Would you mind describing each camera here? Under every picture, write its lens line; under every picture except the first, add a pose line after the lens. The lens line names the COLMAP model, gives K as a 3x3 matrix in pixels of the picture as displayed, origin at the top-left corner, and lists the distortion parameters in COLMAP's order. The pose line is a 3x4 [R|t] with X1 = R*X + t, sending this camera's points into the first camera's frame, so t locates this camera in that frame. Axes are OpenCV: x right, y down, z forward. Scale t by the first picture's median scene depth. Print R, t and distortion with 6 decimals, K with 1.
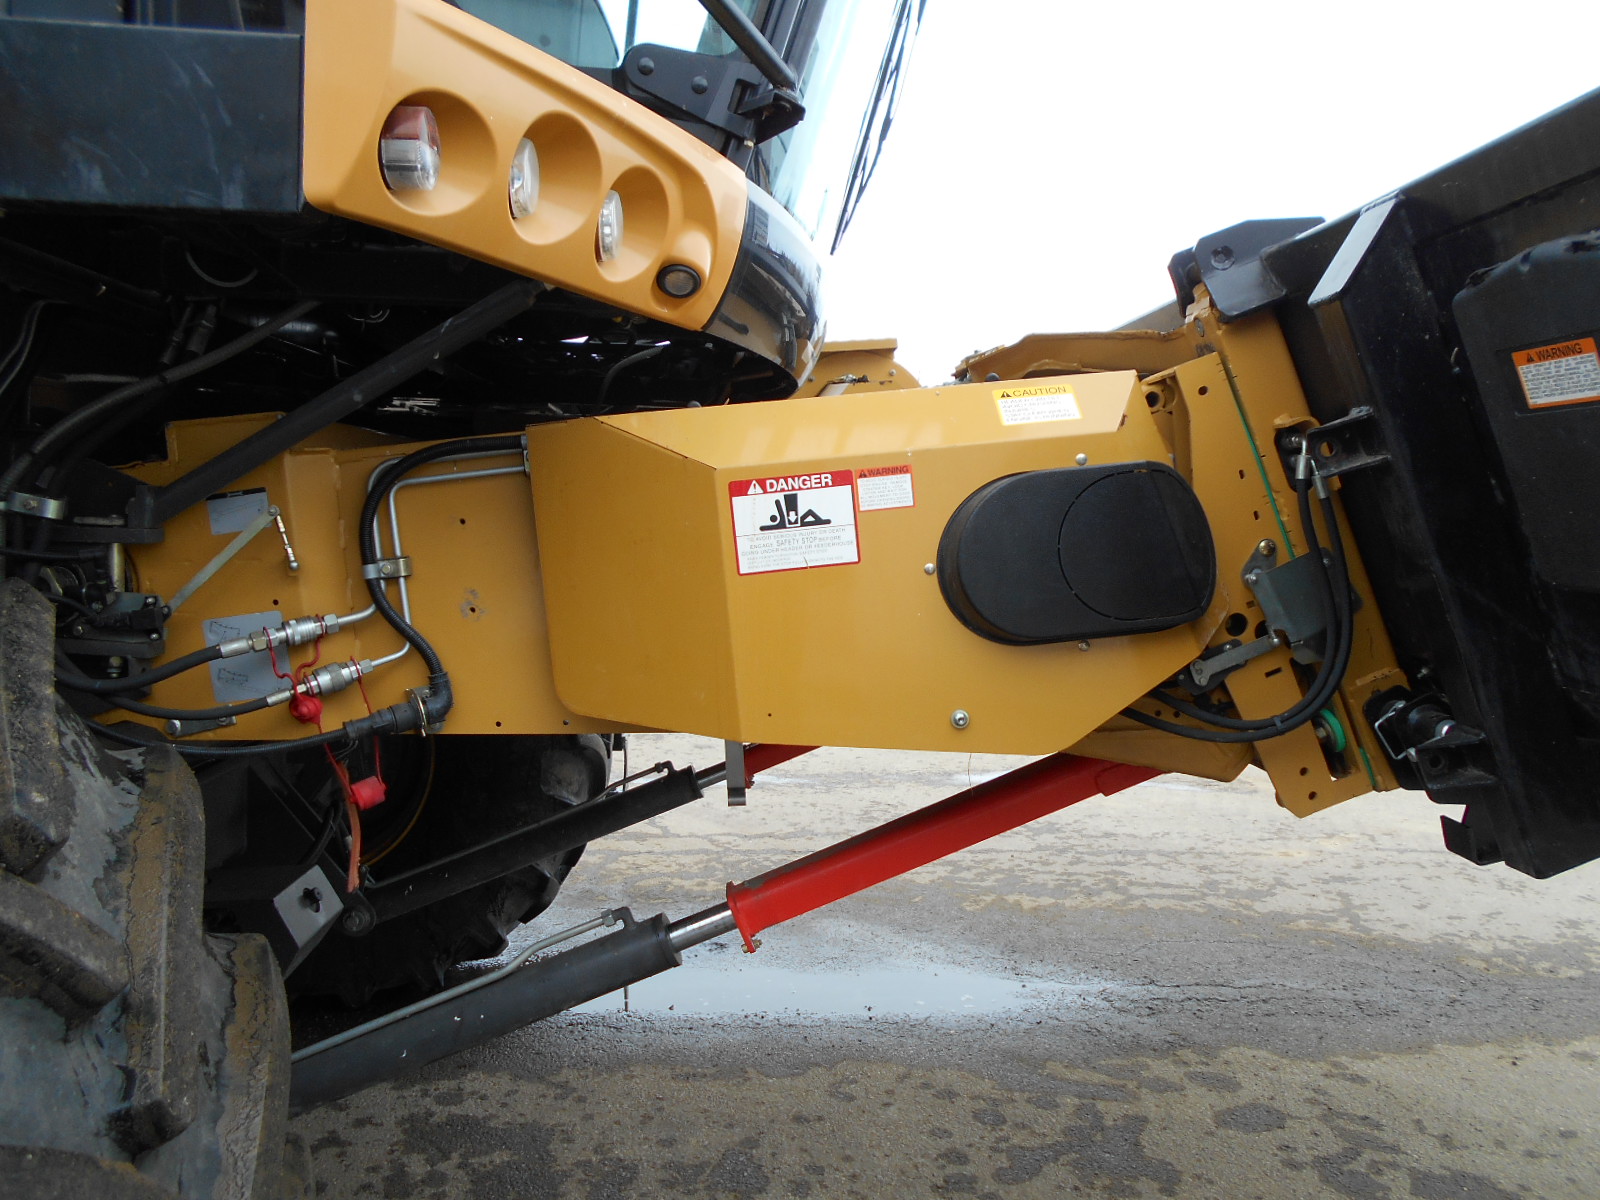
lens RADIAL K [[1305.1, 0, 800.0], [0, 1305.1, 600.0], [0, 0, 1]] dist [0.006723, 0.001835]
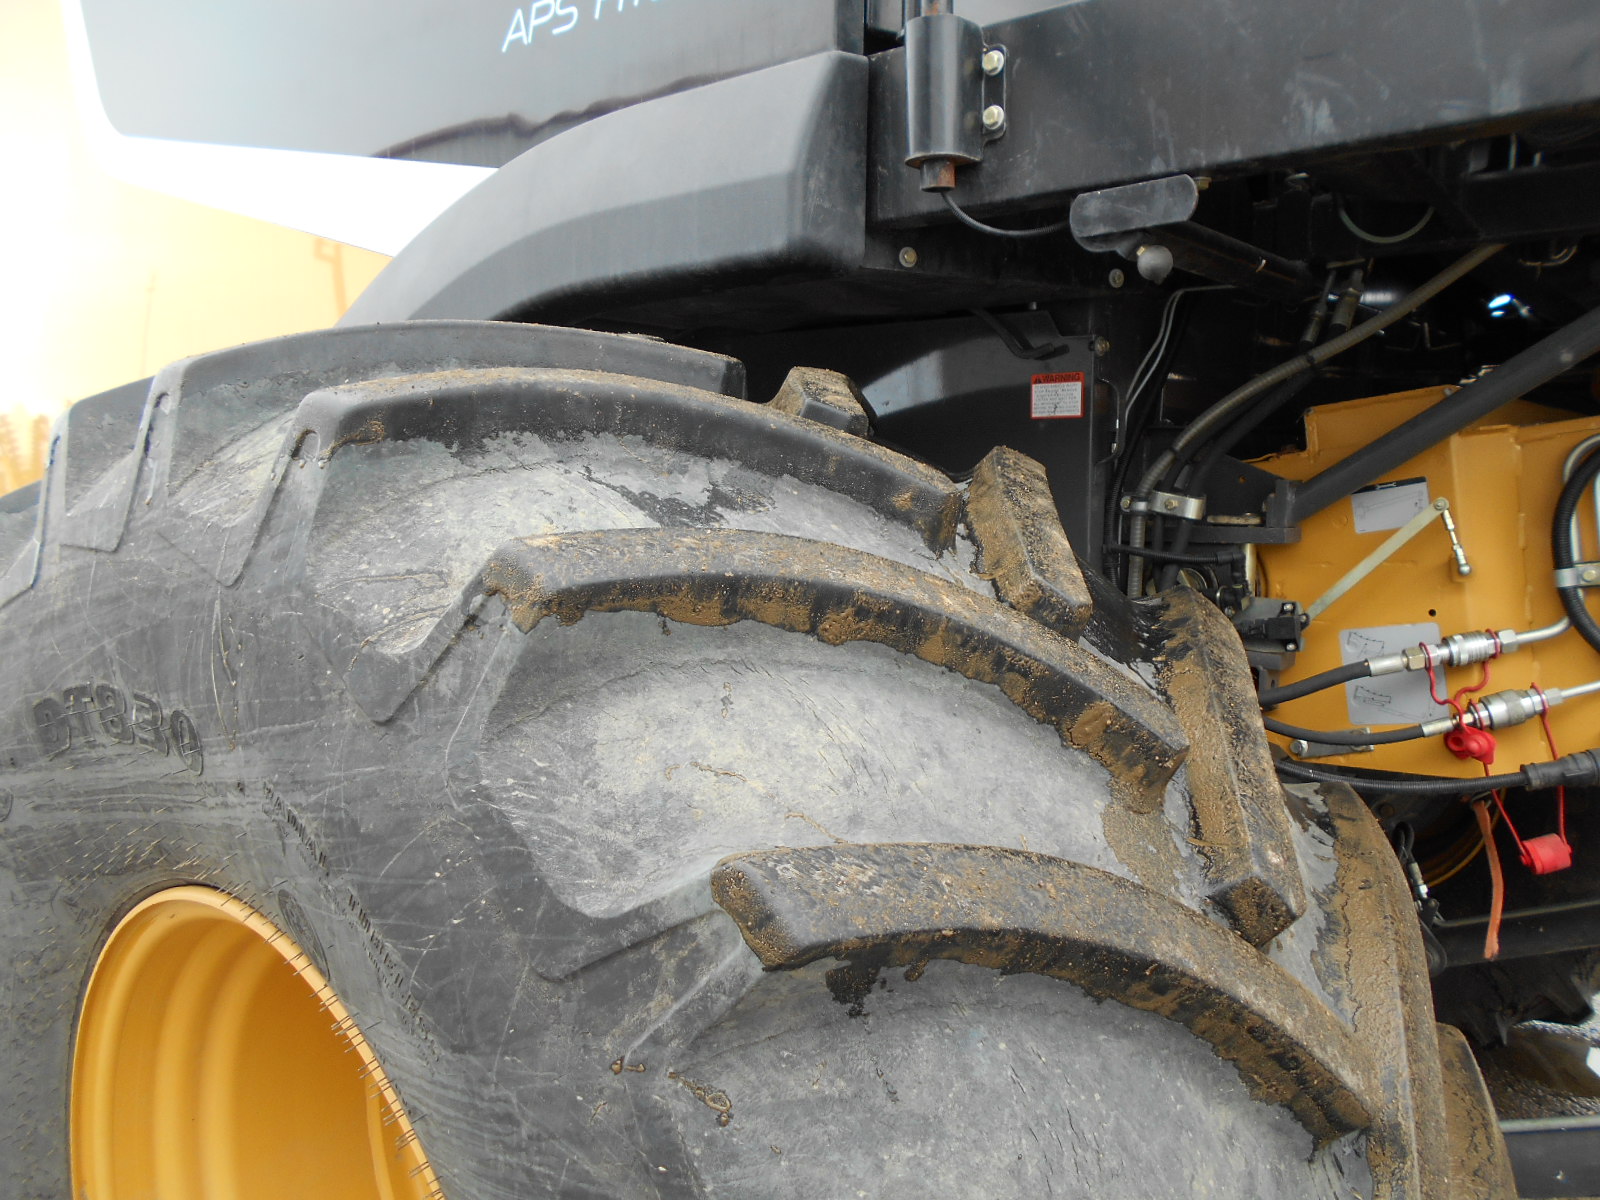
lens RADIAL K [[1305.1, 0, 800.0], [0, 1305.1, 600.0], [0, 0, 1]] dist [0.006723, 0.001835]
pose [[0.754403, 0.022575, -0.656023, -0.164202], [-0.015939, 0.999744, 0.016073, -0.014163], [0.656218, -0.001669, 0.754569, 0.103264]]
